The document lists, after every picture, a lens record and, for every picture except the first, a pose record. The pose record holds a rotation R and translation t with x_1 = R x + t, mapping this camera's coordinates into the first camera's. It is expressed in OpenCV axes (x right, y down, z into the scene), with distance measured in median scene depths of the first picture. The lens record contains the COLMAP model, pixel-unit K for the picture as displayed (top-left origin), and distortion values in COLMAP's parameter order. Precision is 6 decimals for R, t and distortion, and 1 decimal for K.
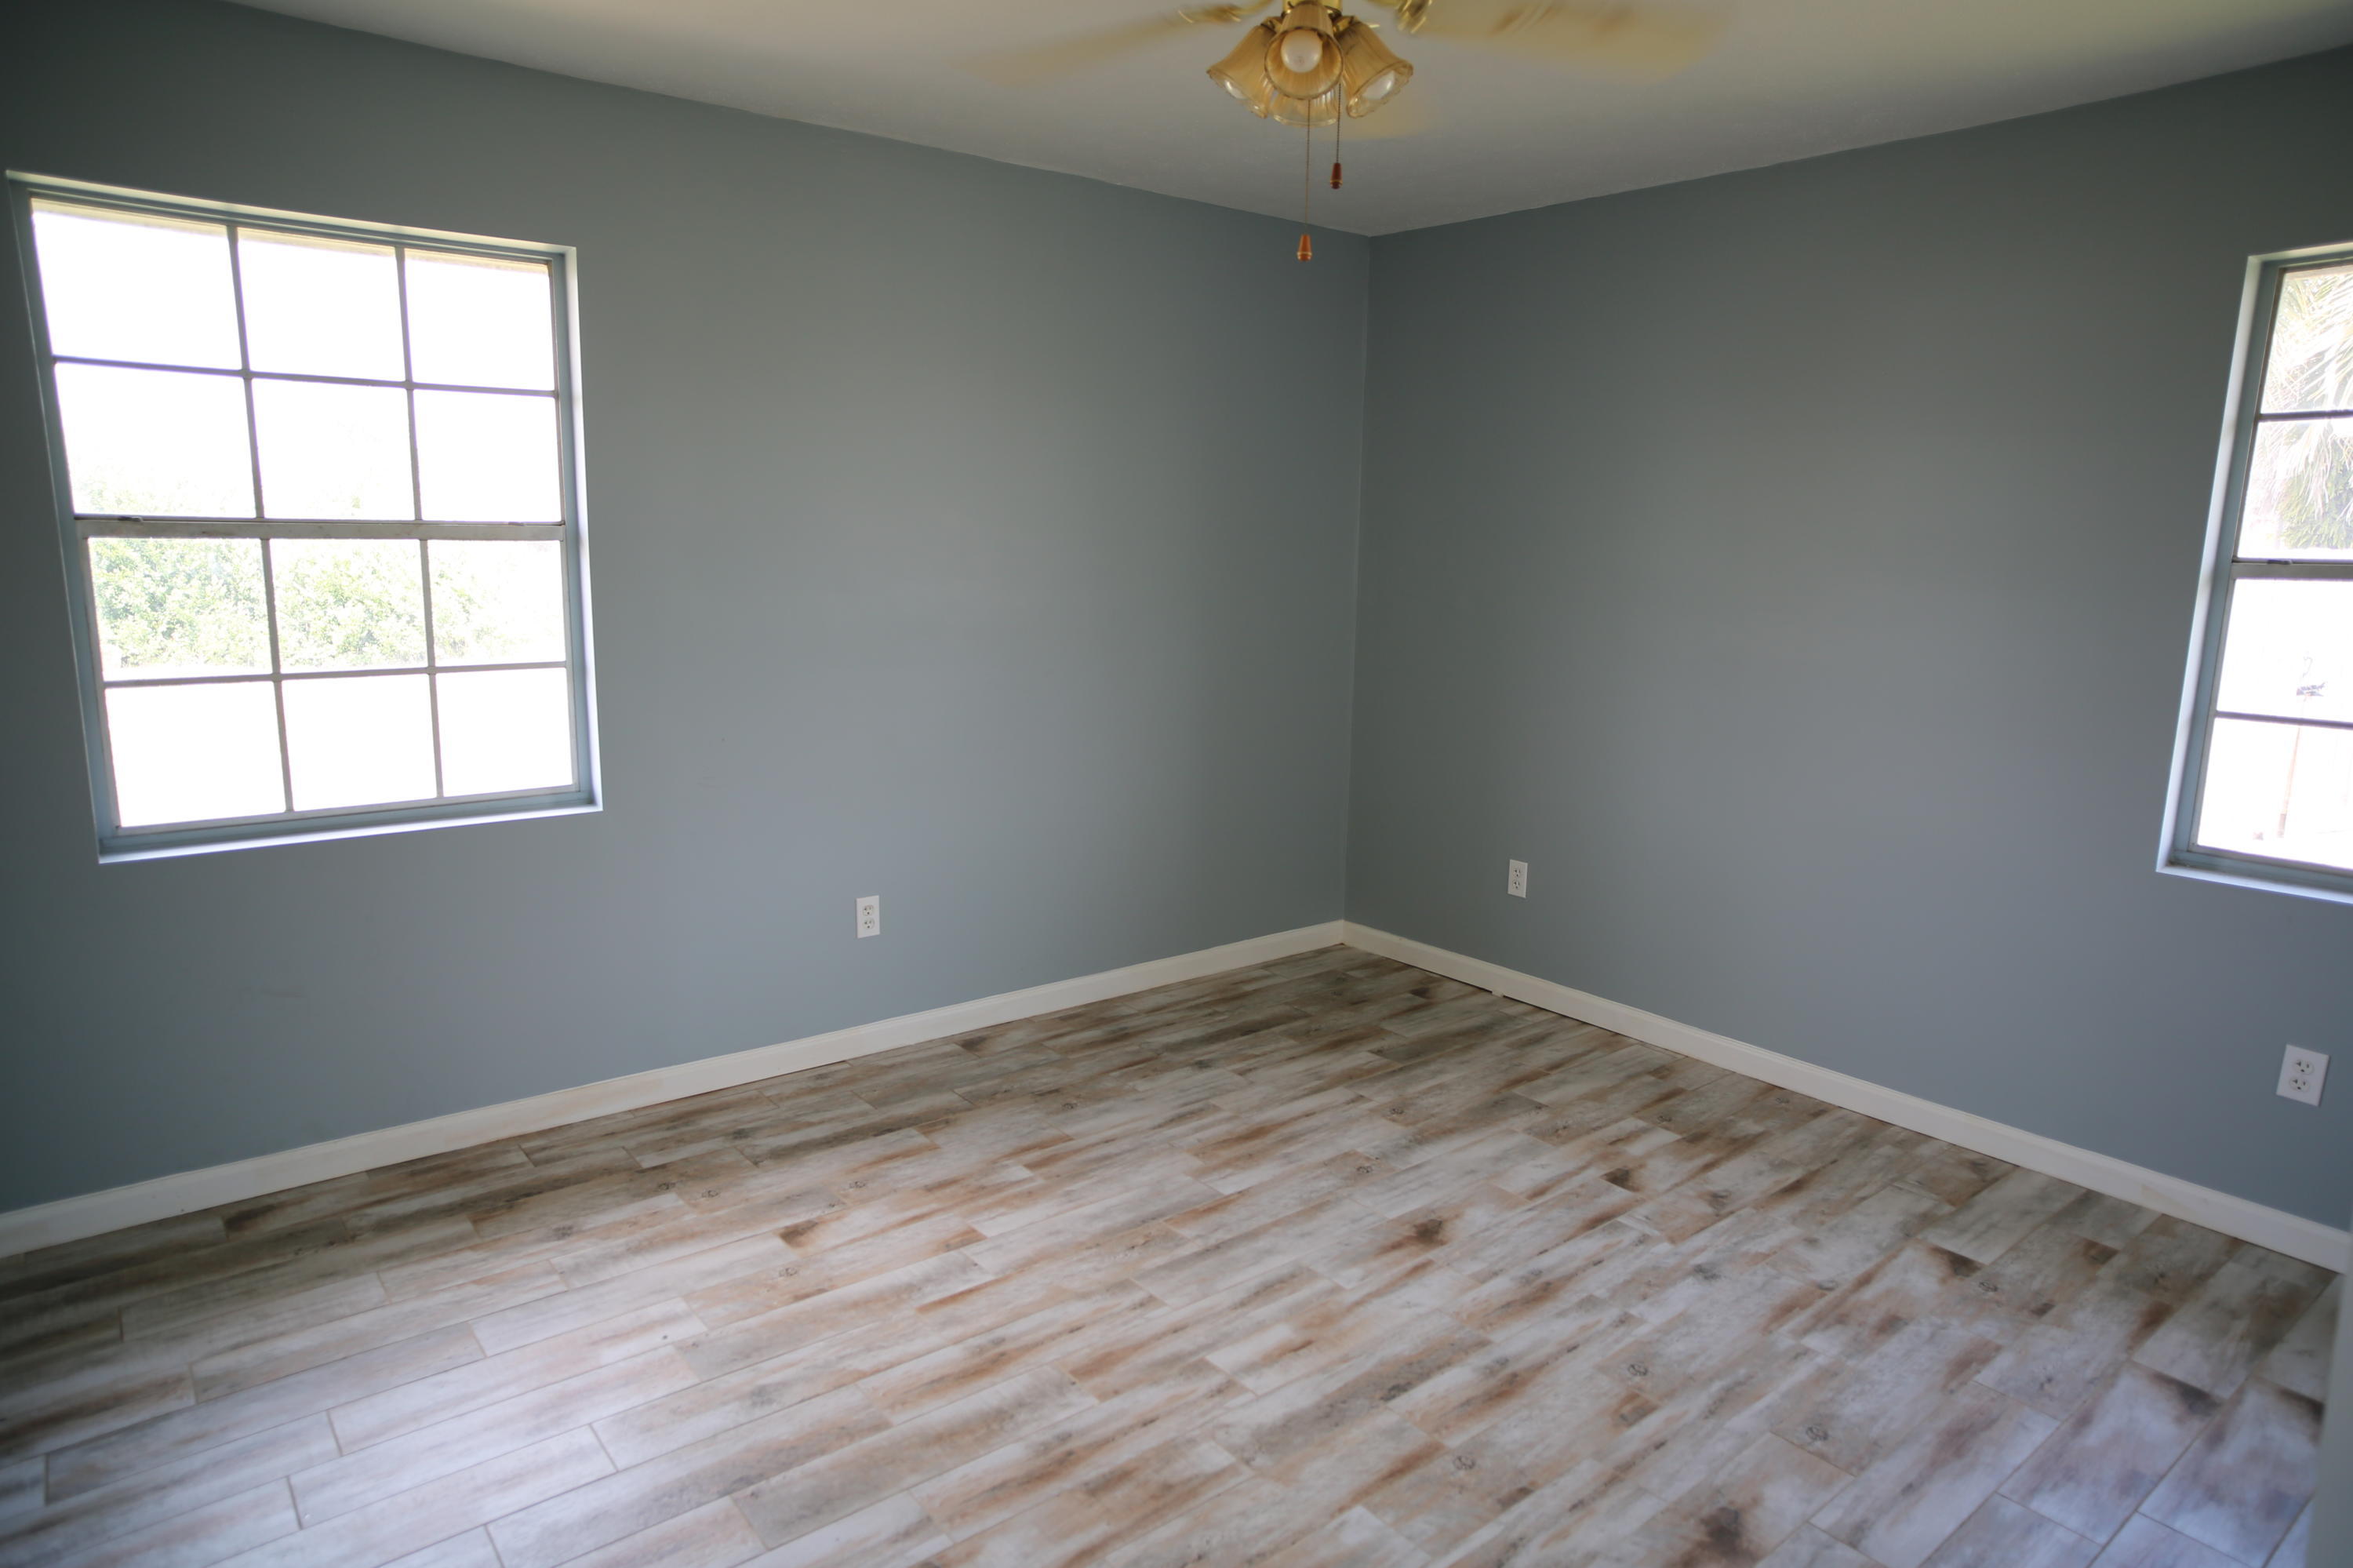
lens RADIAL K [[1409.0, 0, 1173.4], [0, 1409.0, 768.4], [0, 0, 1]] dist [-0.057964, 0.052074]
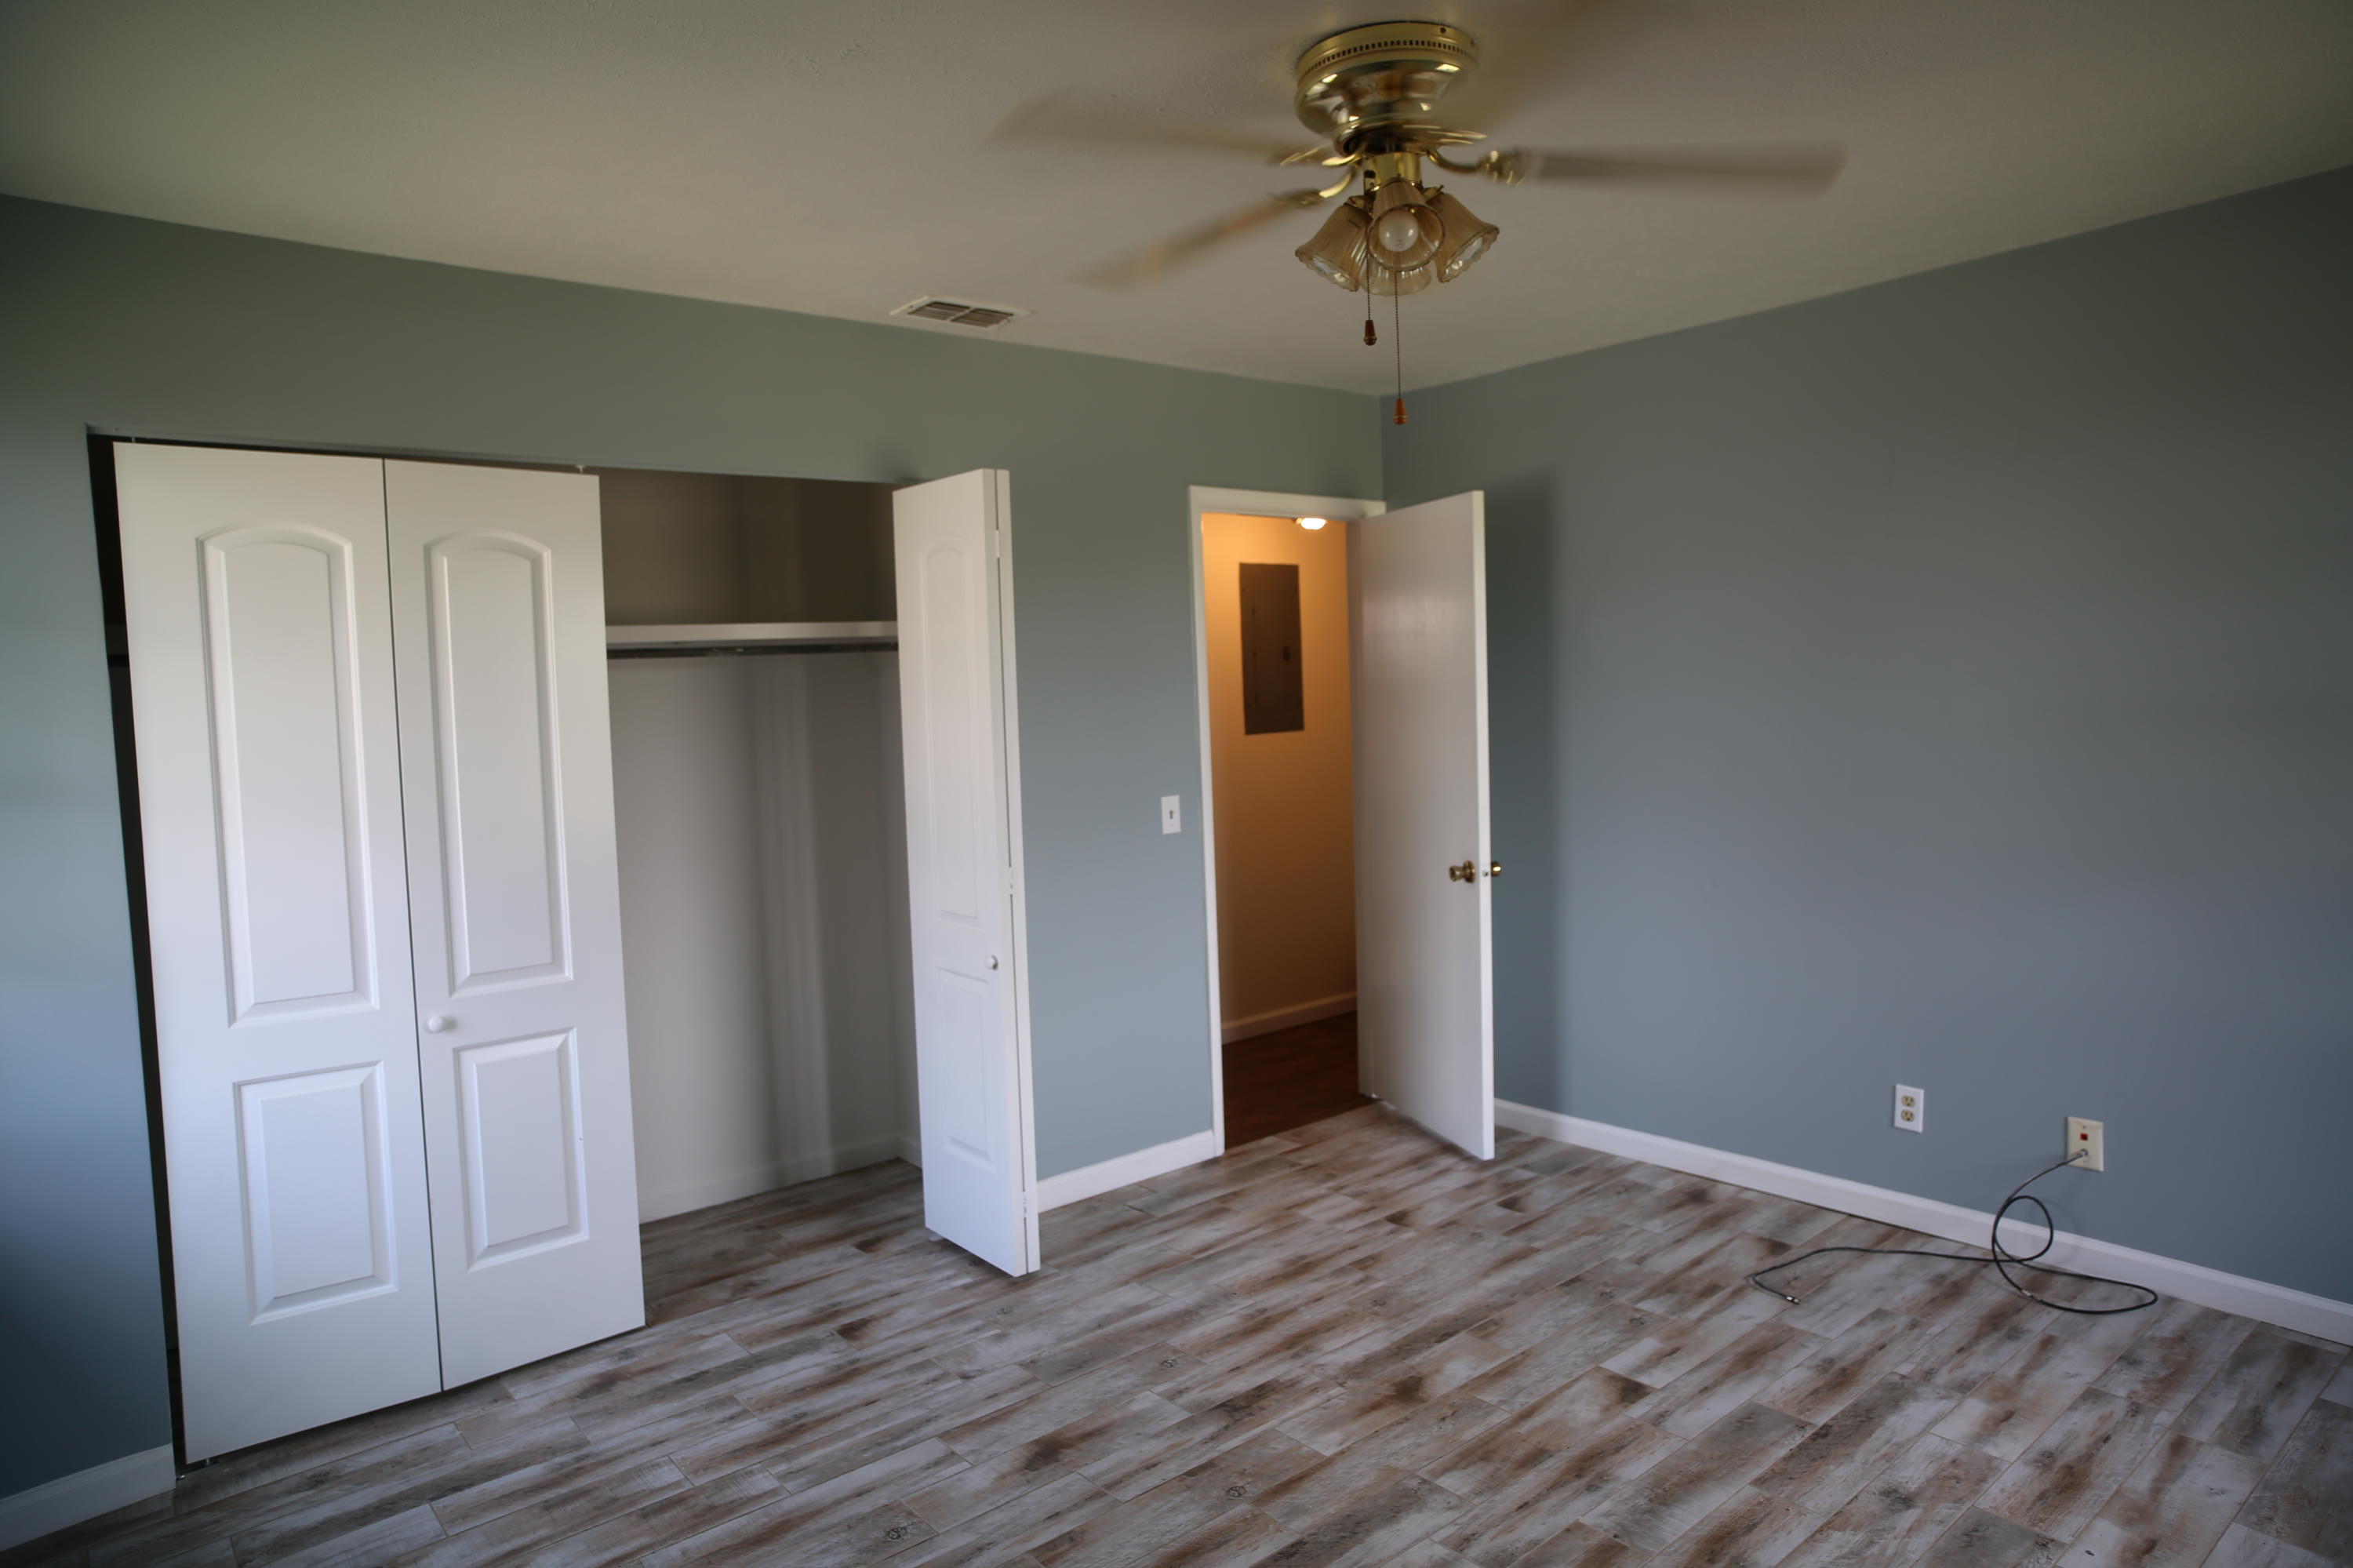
lens RADIAL K [[1409.0, 0, 1173.4], [0, 1409.0, 768.4], [0, 0, 1]] dist [-0.057964, 0.052074]
pose [[-0.999727, 0.016302, -0.016761, 0.268578], [0.012052, 0.973576, 0.228043, -0.341030], [0.020036, 0.227779, -0.973507, 1.967164]]
